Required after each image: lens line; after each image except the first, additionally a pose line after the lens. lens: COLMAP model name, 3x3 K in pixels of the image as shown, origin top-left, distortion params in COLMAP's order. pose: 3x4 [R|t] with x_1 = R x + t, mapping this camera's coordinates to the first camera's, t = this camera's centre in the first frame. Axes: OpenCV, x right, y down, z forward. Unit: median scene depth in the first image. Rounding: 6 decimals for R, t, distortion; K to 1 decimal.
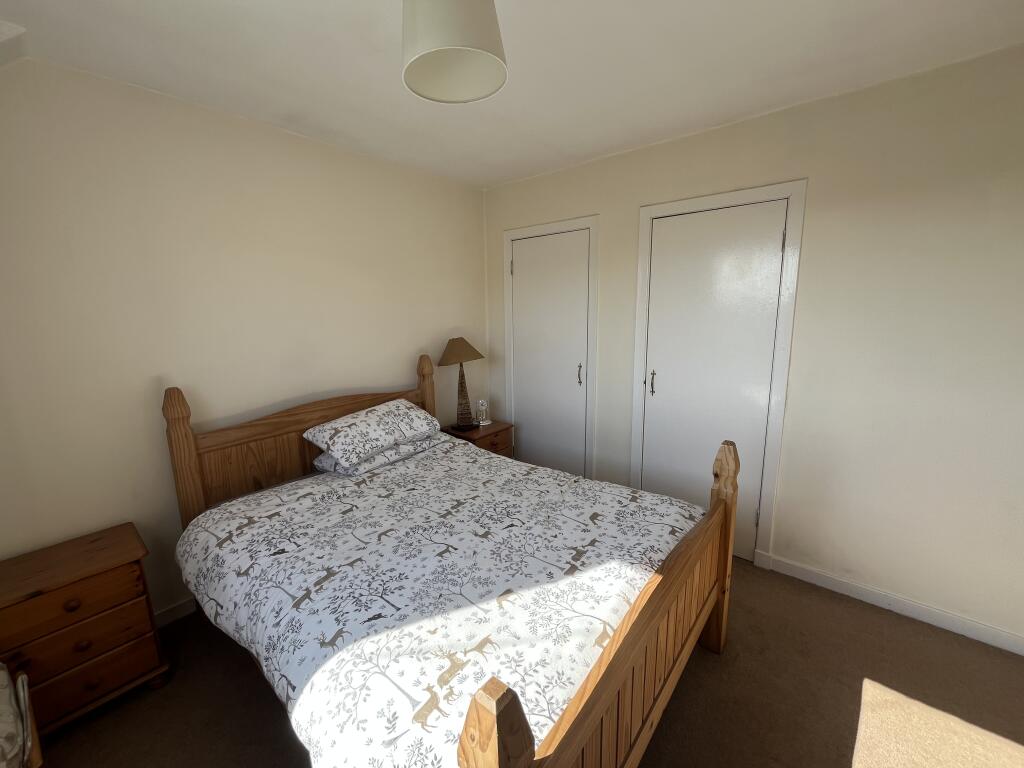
lens RADIAL K [[414.5, 0, 511.1], [0, 414.5, 382.5], [0, 0, 1]] dist [-0.002491, -0.000322]
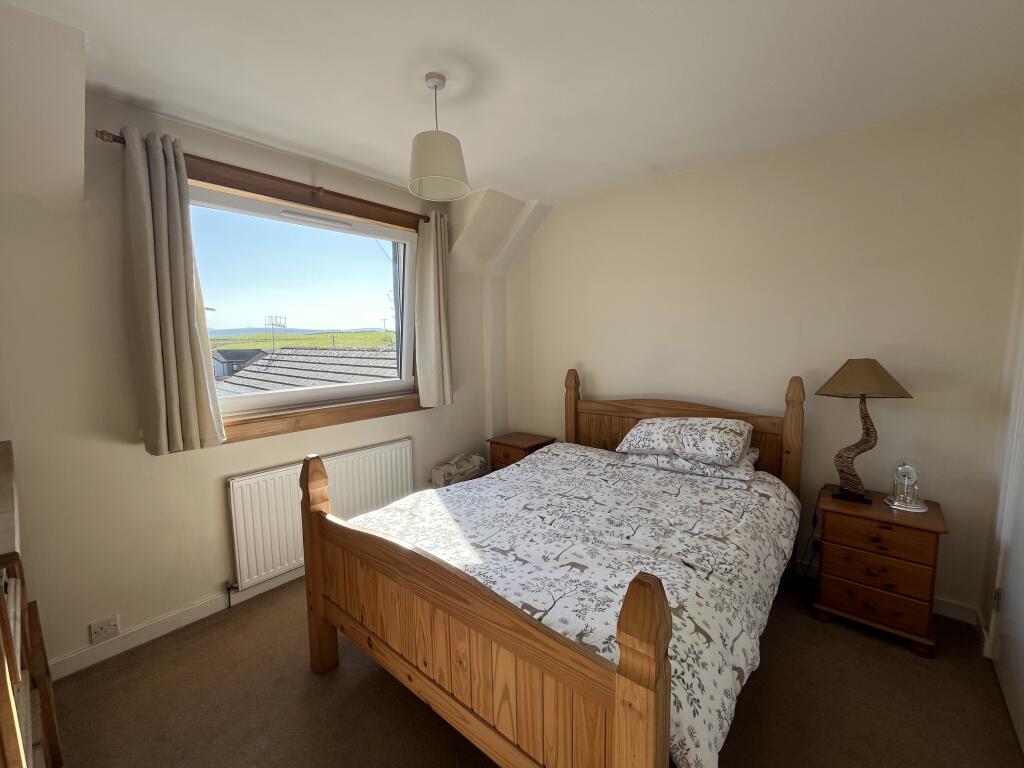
lens RADIAL K [[414.5, 0, 511.1], [0, 414.5, 382.5], [0, 0, 1]] dist [-0.002491, -0.000322]
pose [[-0.000893, 0.127097, -0.991890, 0.838328], [-0.162054, 0.978761, 0.125561, -0.100497], [0.986782, 0.160852, 0.019723, 0.683106]]
